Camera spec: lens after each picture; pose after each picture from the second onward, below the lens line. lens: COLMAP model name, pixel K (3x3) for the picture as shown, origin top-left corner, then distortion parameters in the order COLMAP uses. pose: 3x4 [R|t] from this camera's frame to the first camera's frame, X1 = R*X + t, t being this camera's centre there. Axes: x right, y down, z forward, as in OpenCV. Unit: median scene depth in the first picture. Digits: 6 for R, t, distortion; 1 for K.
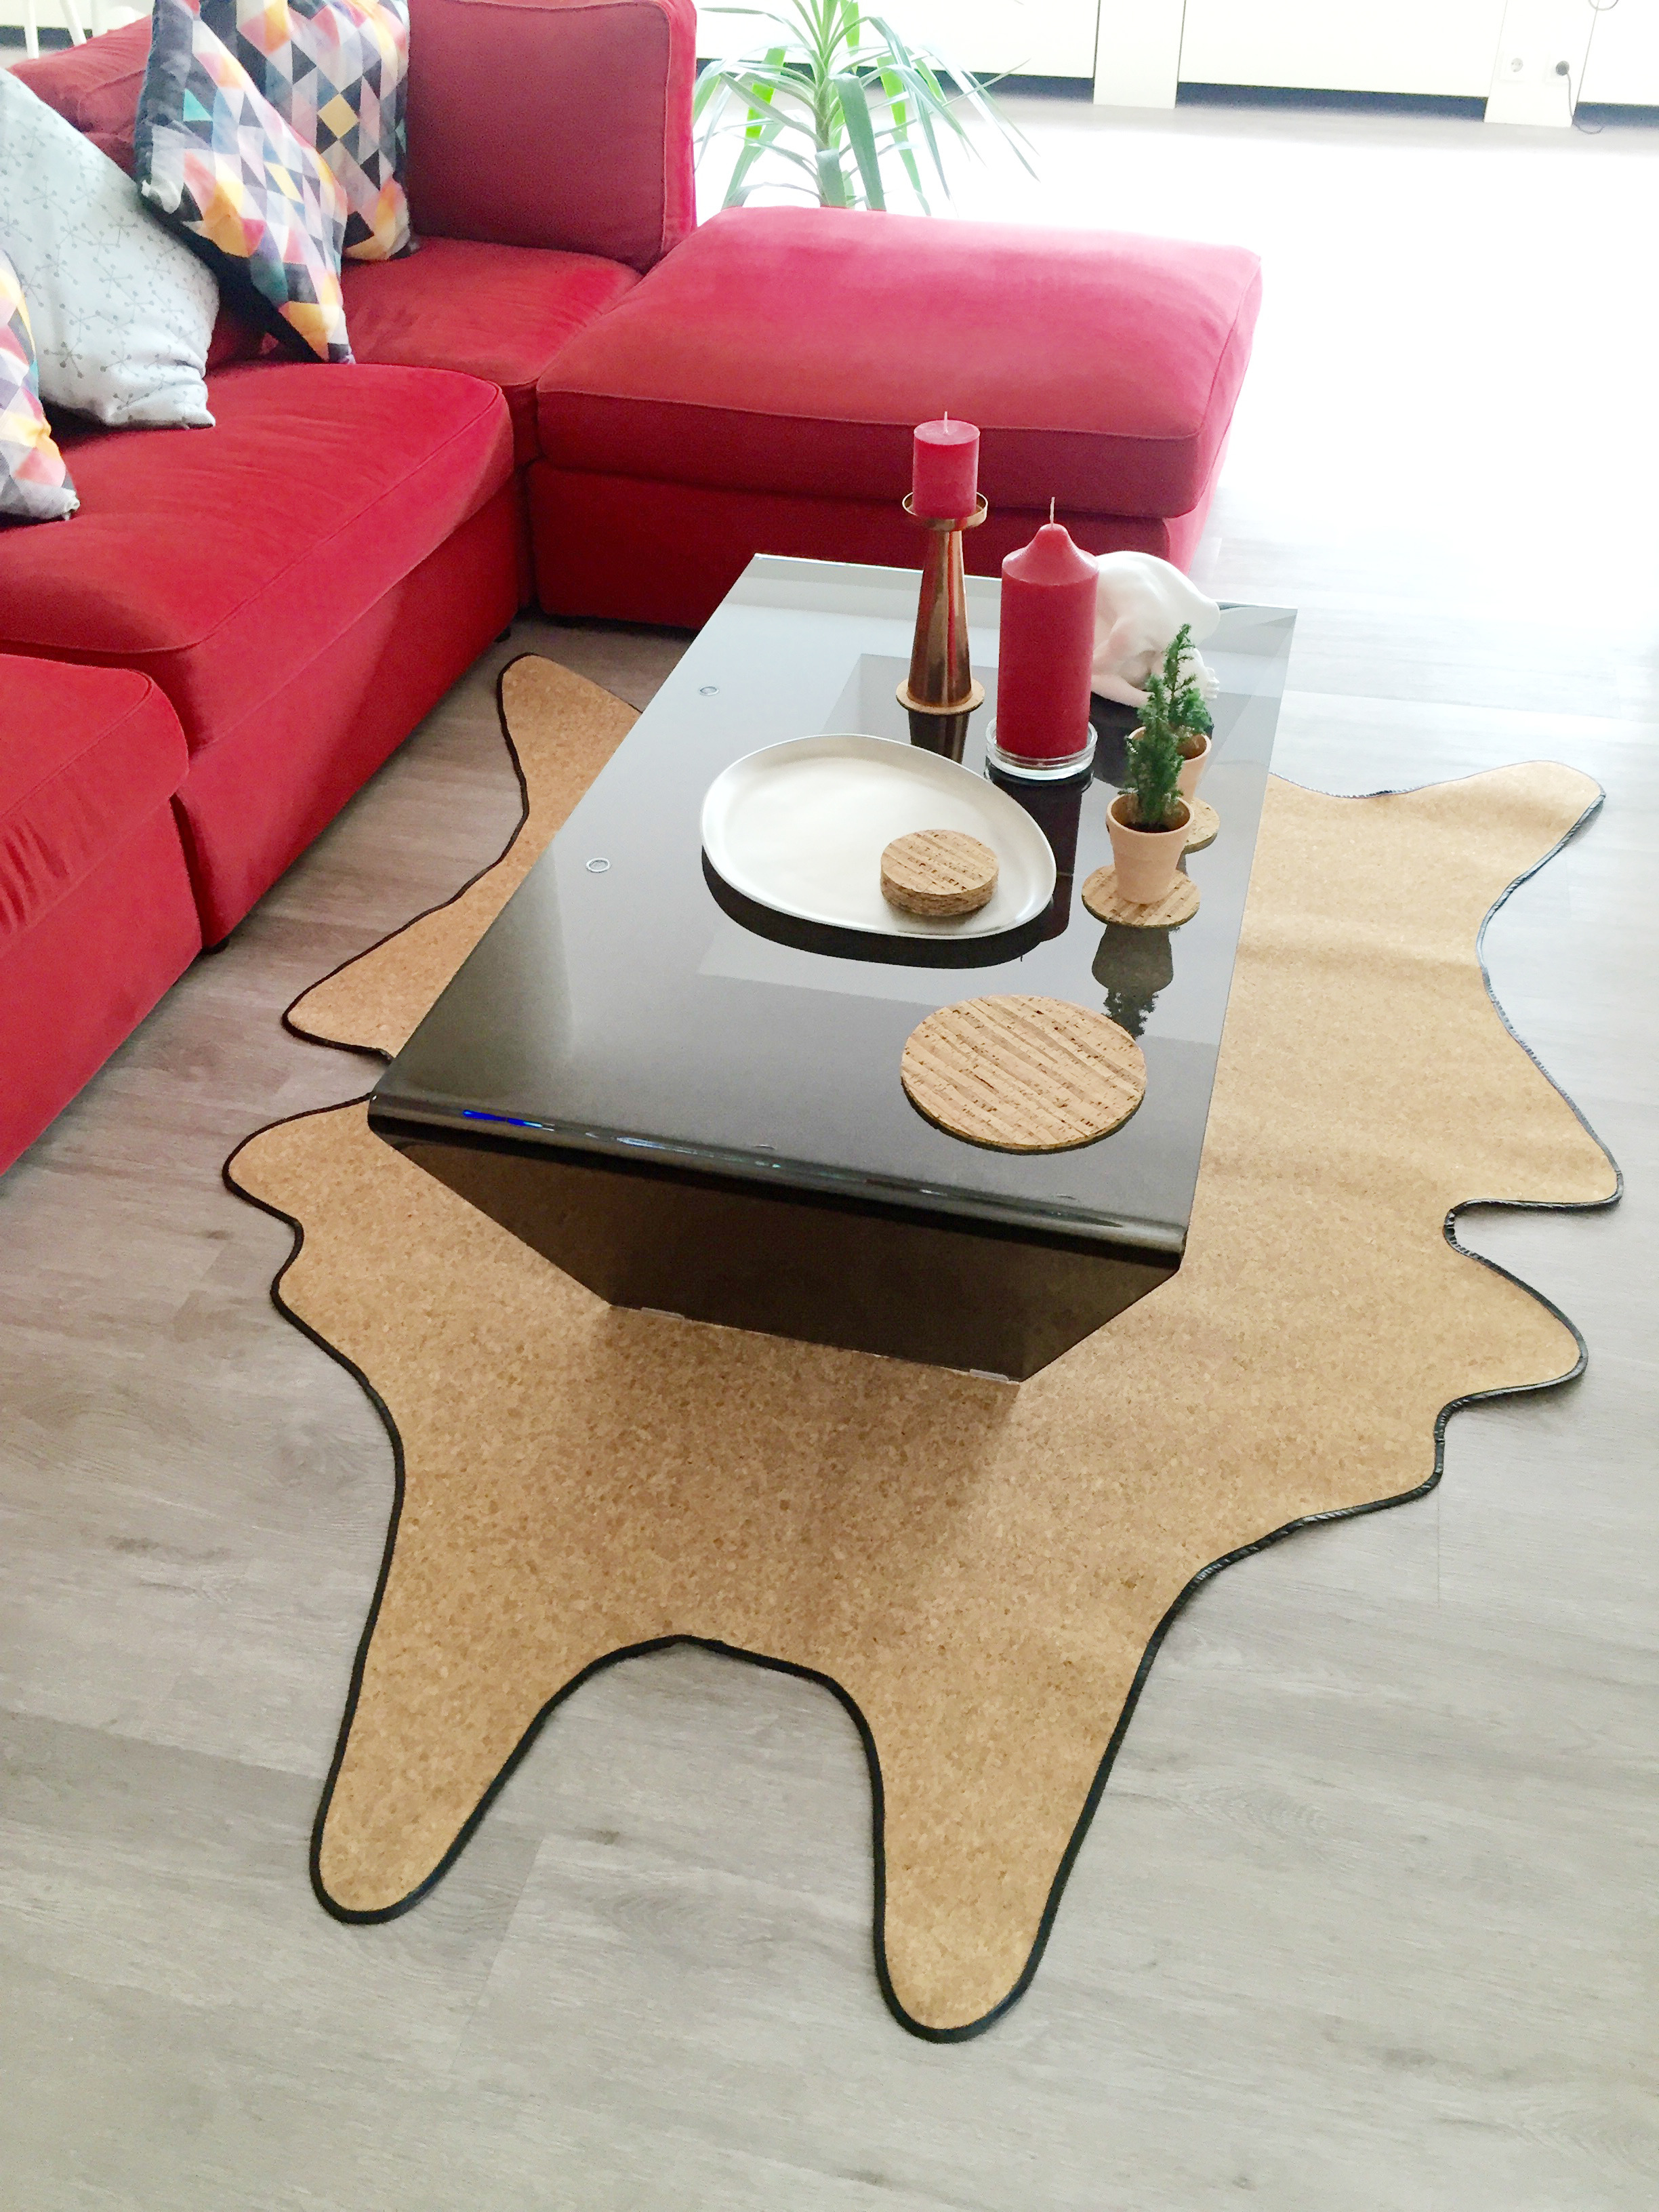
lens RADIAL K [[1918.6, 0, 833.9], [0, 1918.6, 1109.7], [0, 0, 1]] dist [0.079793, -0.117367]
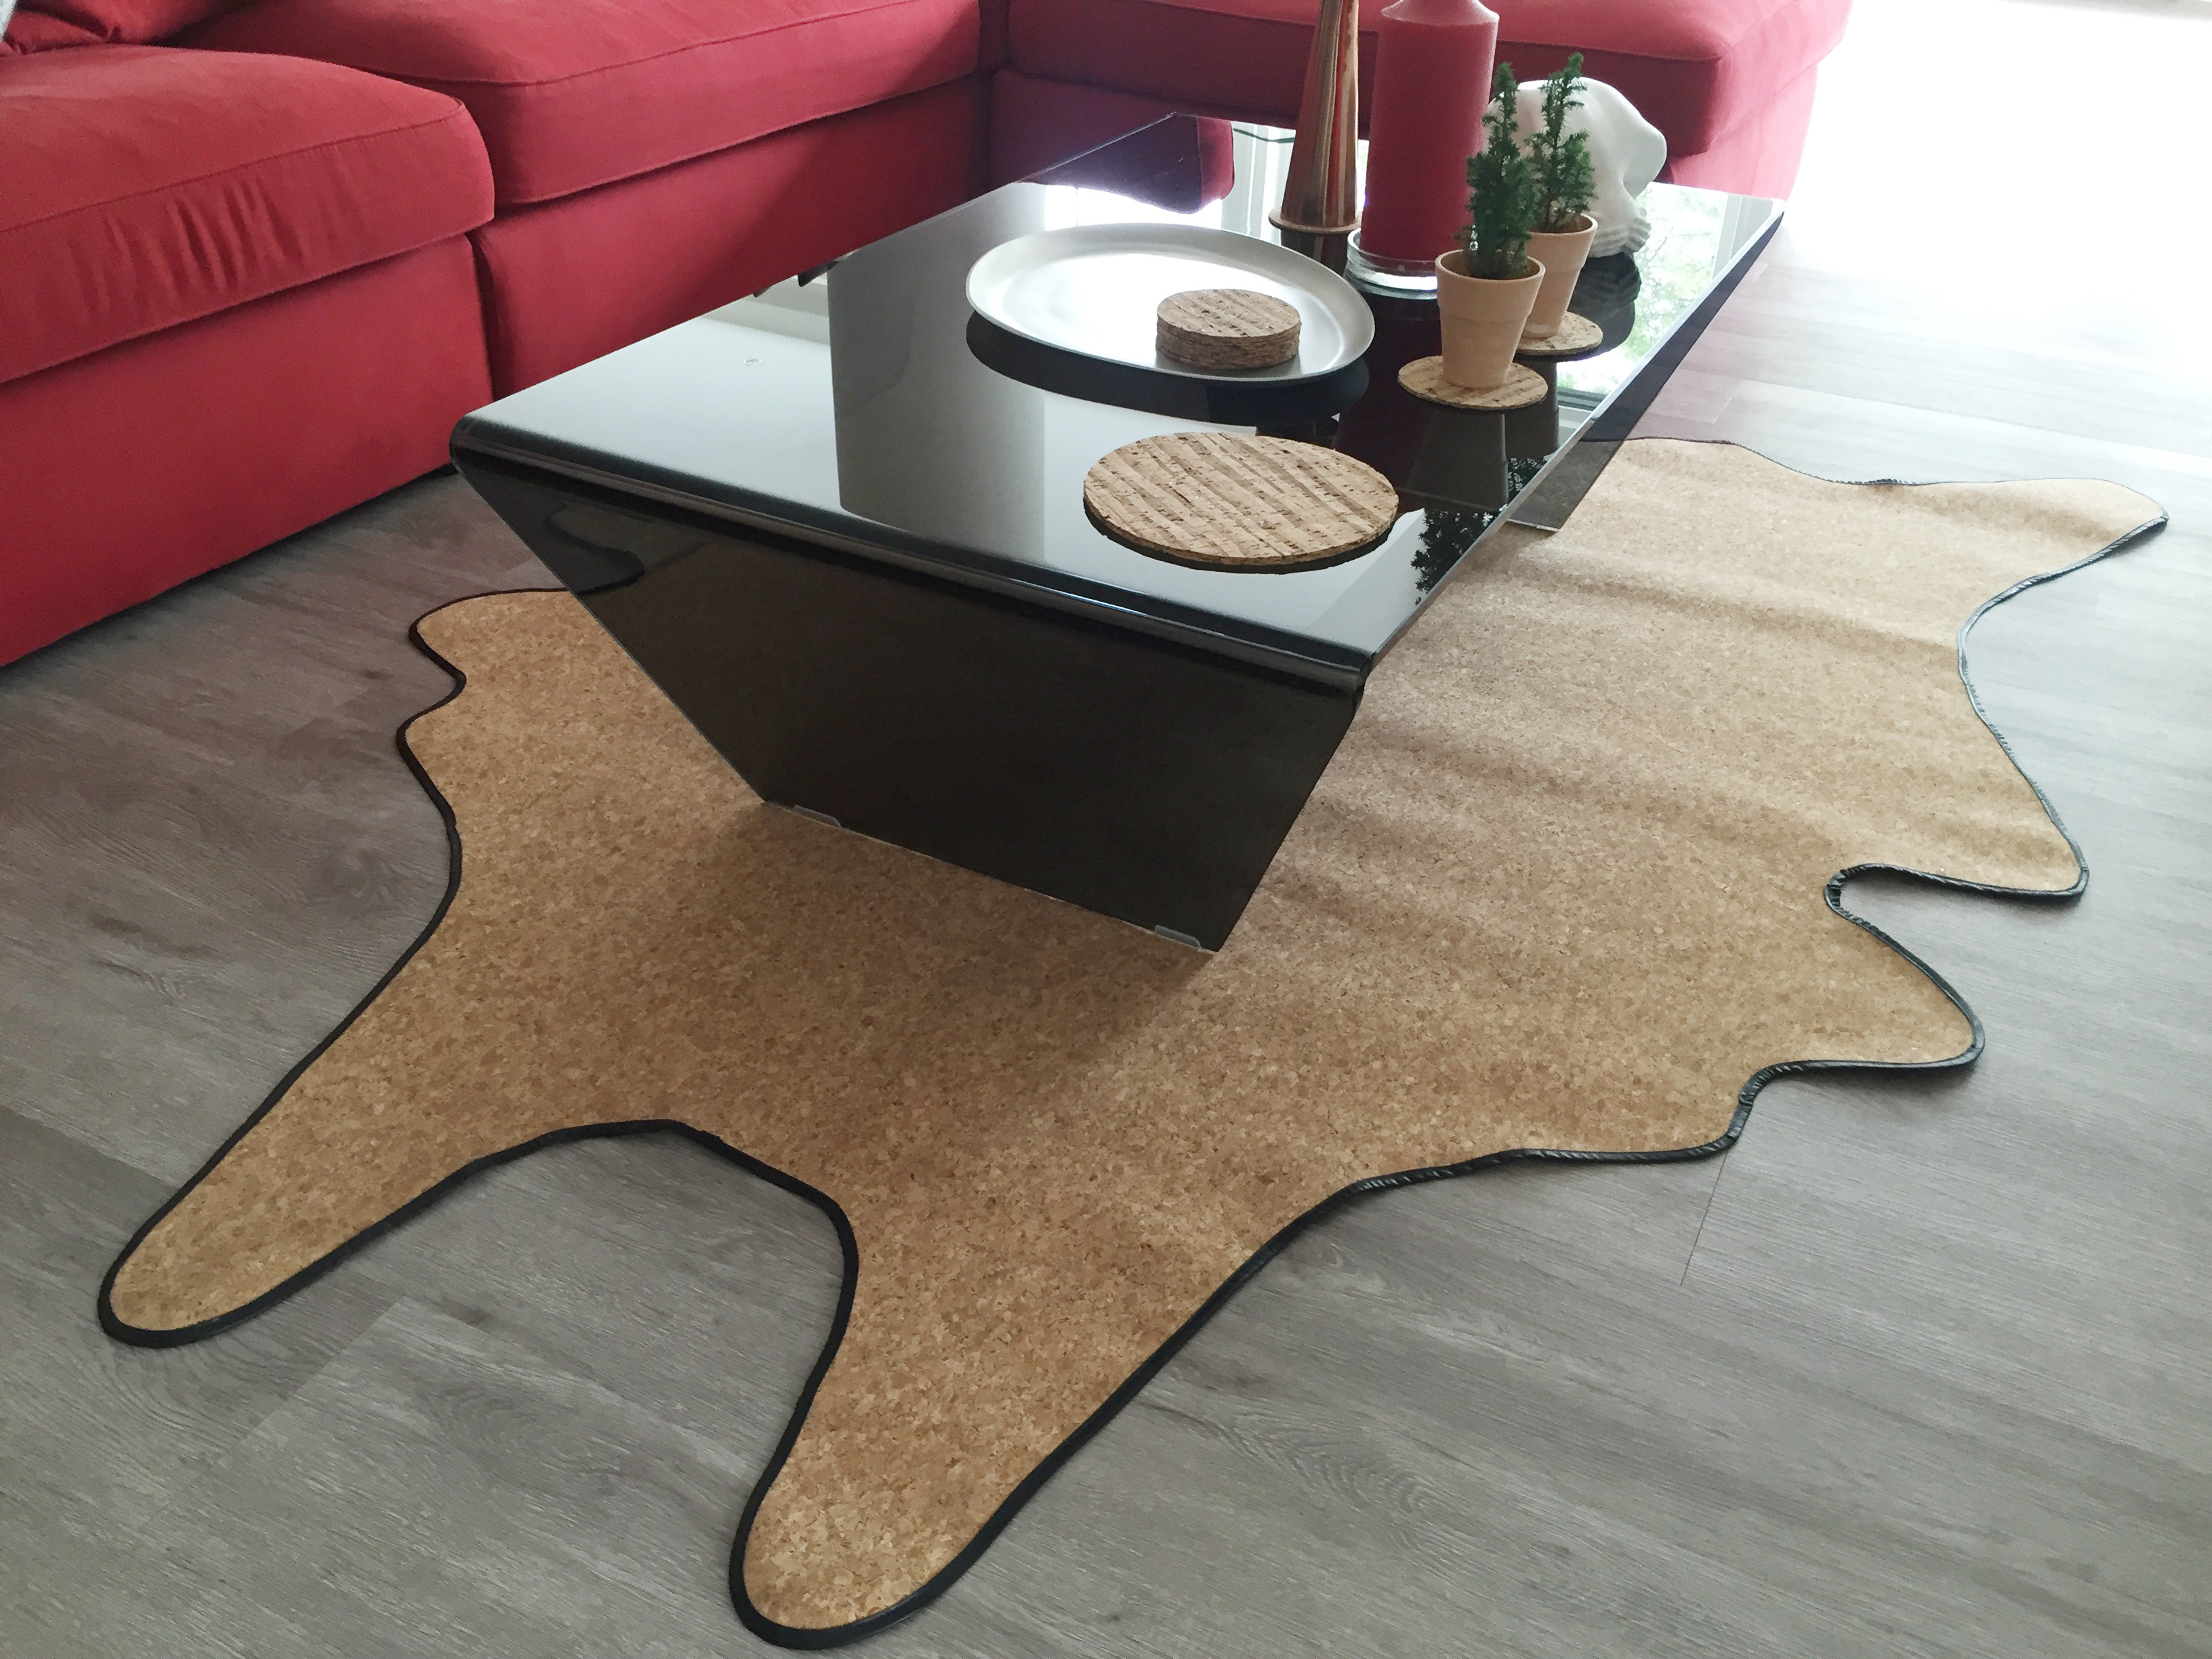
lens RADIAL K [[1918.6, 0, 1100.3], [0, 1918.6, 827.2], [0, 0, 1]] dist [0.079793, -0.117367]
pose [[0.972372, 0.154647, -0.174860, 0.181866], [-0.173989, 0.979531, -0.101223, 0.180528], [0.155627, 0.128850, 0.979376, 0.220017]]
